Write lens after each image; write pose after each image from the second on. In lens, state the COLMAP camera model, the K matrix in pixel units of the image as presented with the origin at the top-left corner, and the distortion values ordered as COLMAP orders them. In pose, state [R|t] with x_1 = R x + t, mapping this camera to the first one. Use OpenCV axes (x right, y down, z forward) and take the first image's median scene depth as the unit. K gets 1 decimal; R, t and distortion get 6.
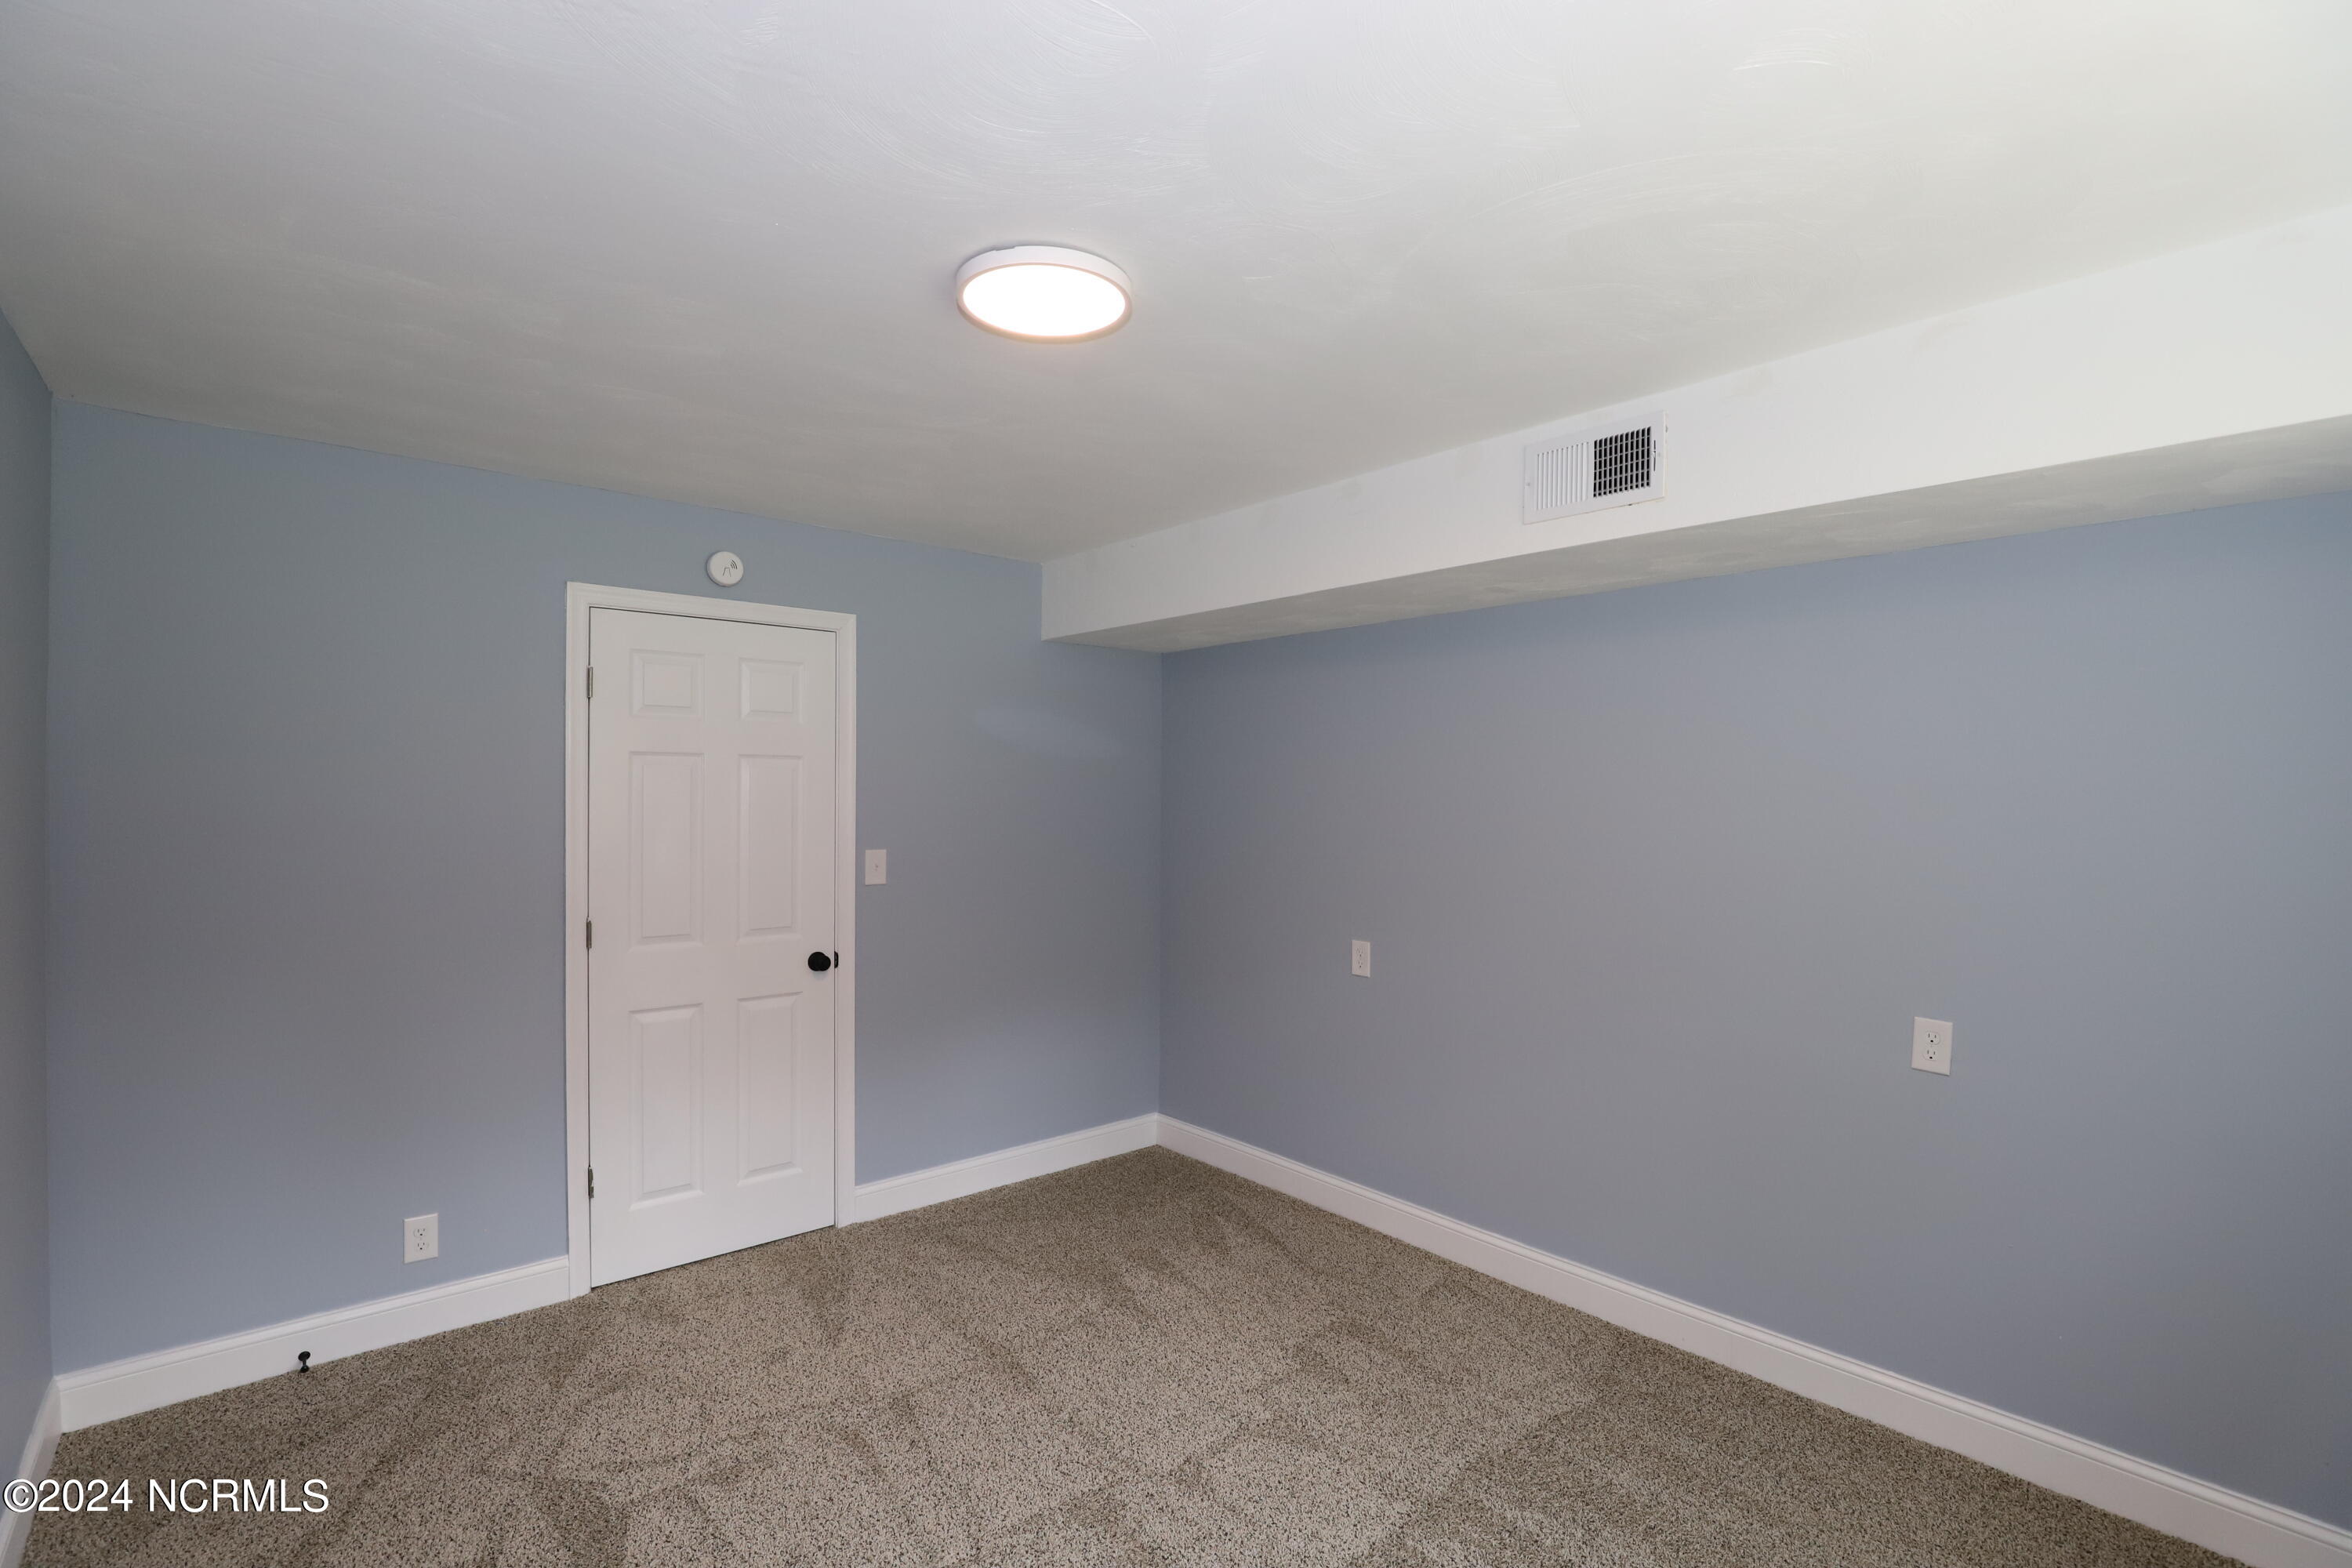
lens RADIAL K [[1061.9, 0, 1180.8], [0, 1061.9, 784.1], [0, 0, 1]] dist [-0.029738, -0.000022]
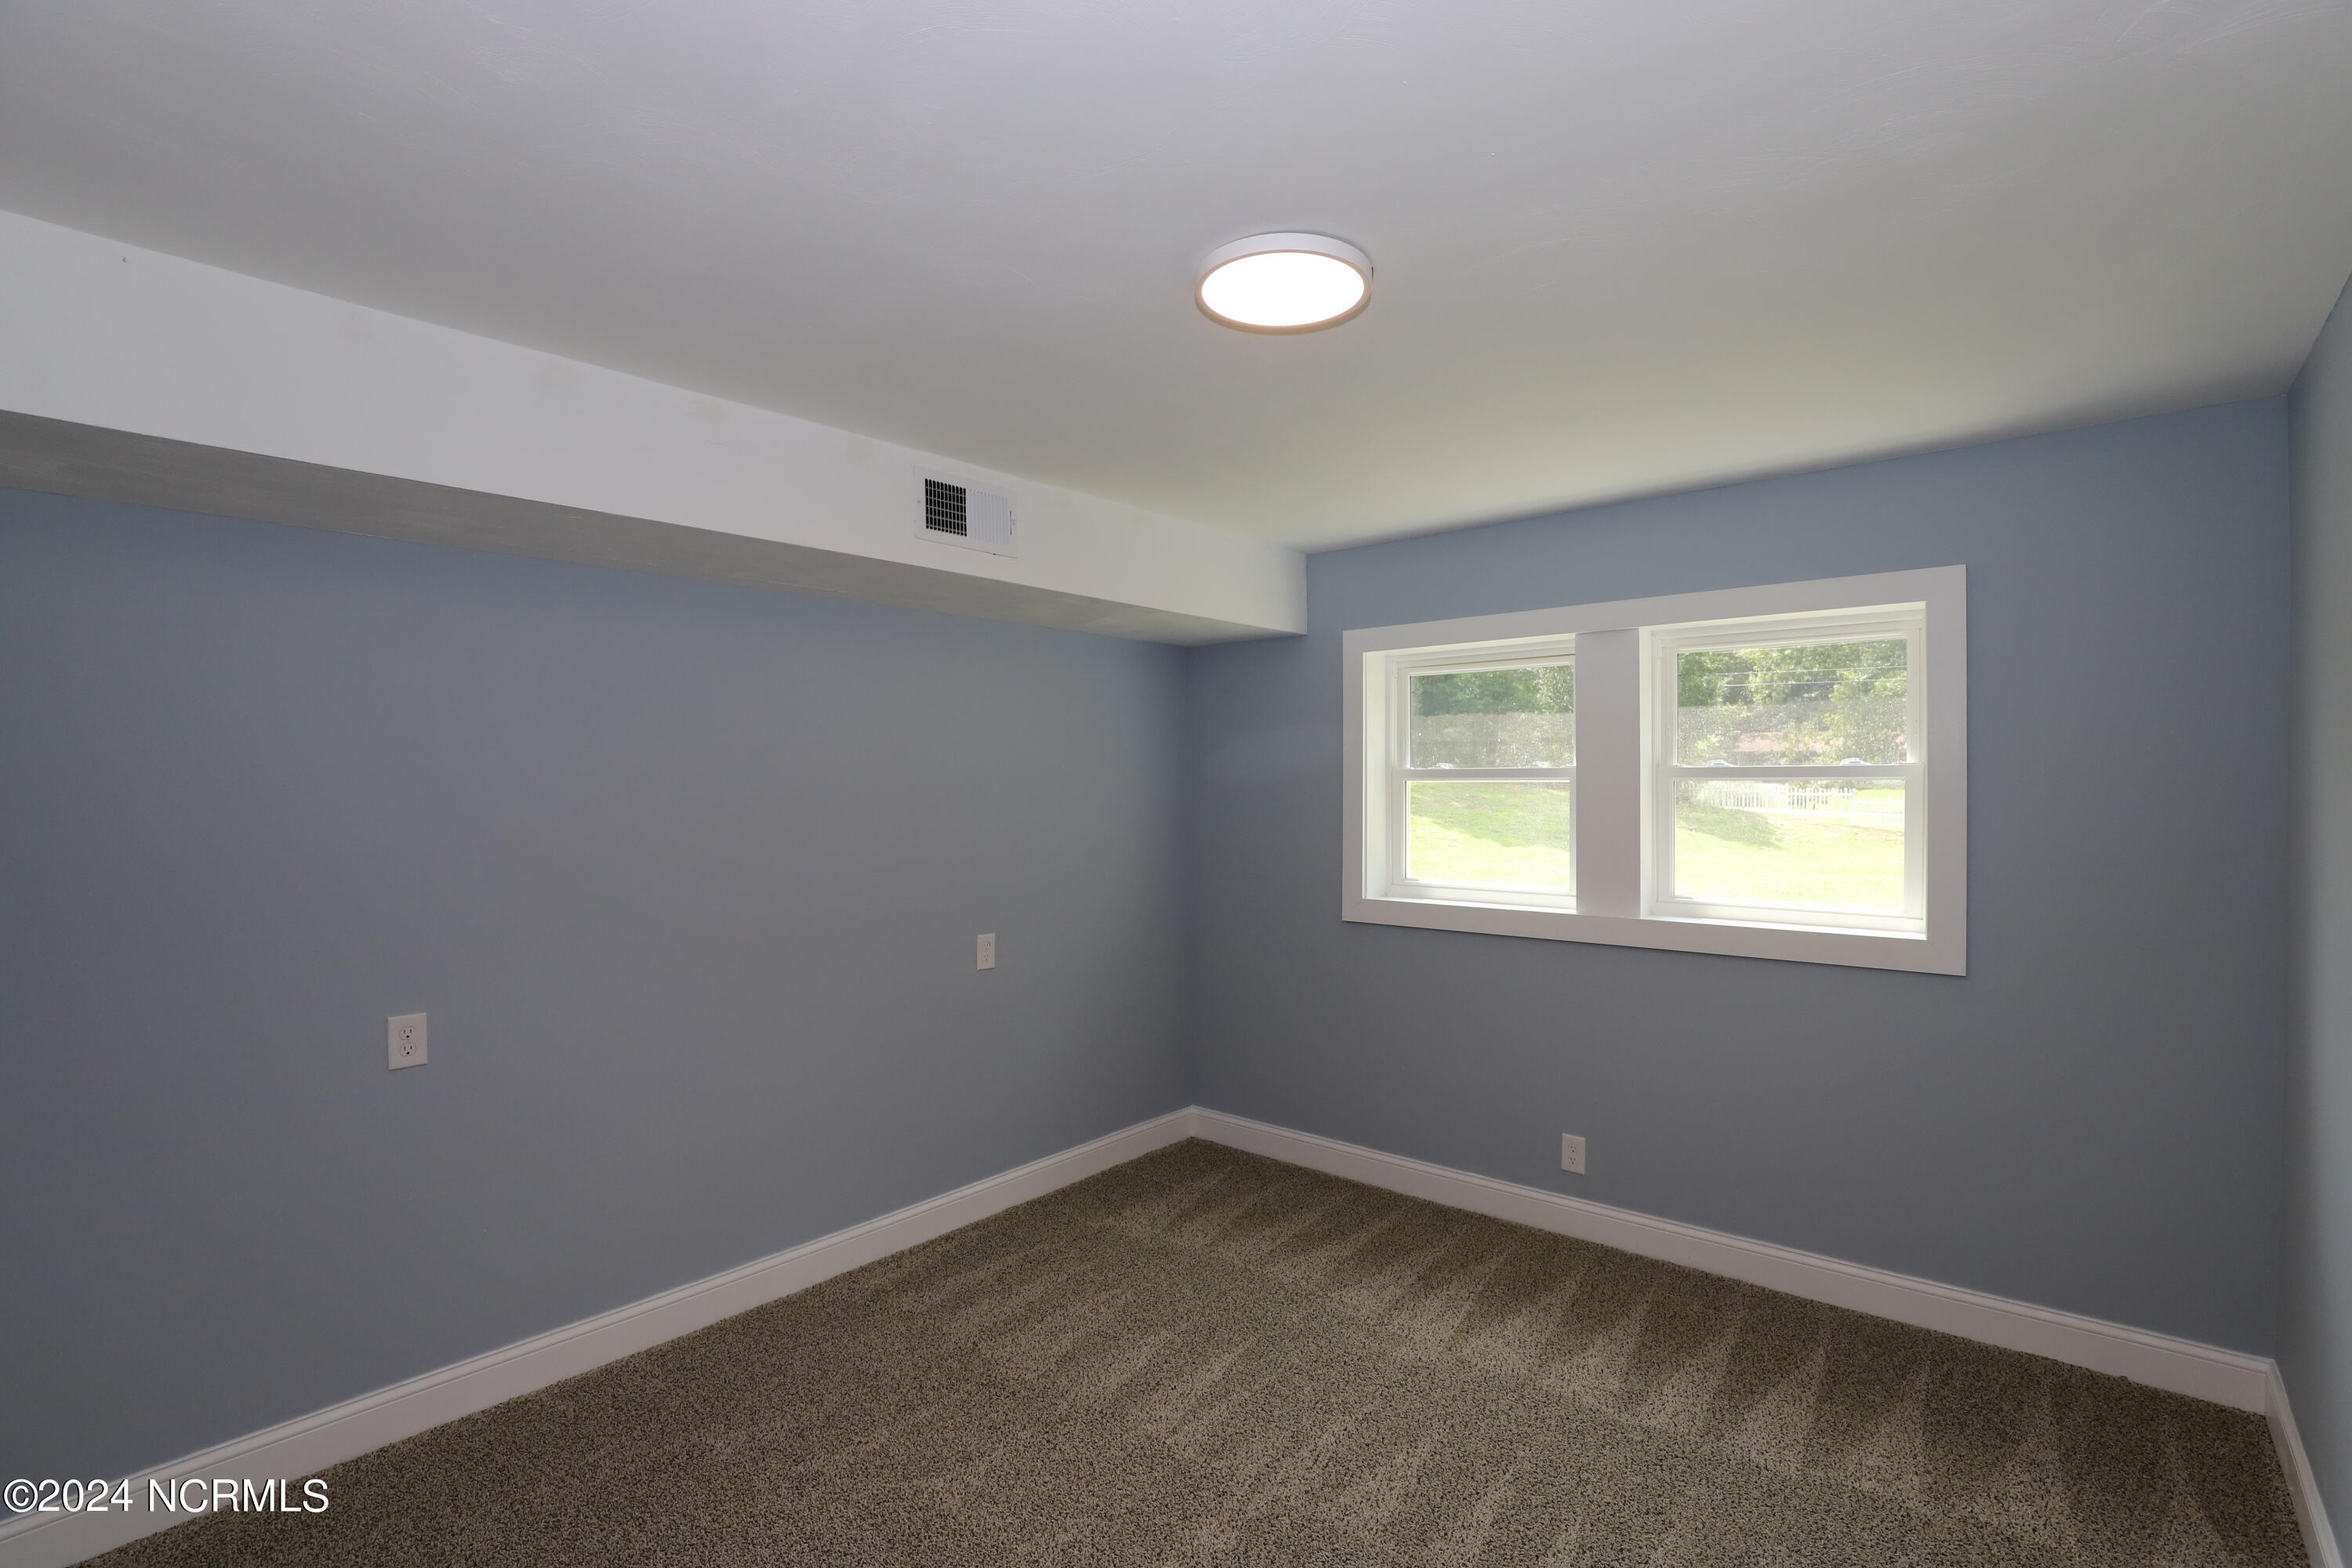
lens RADIAL K [[1061.9, 0, 1181.4], [0, 1061.9, 783.3], [0, 0, 1]] dist [-0.029738, -0.000022]
pose [[-0.144859, -0.004304, 0.989443, -0.806233], [-0.000558, 0.999991, 0.004268, 0.000710], [-0.989452, 0.000066, -0.144860, 0.909848]]
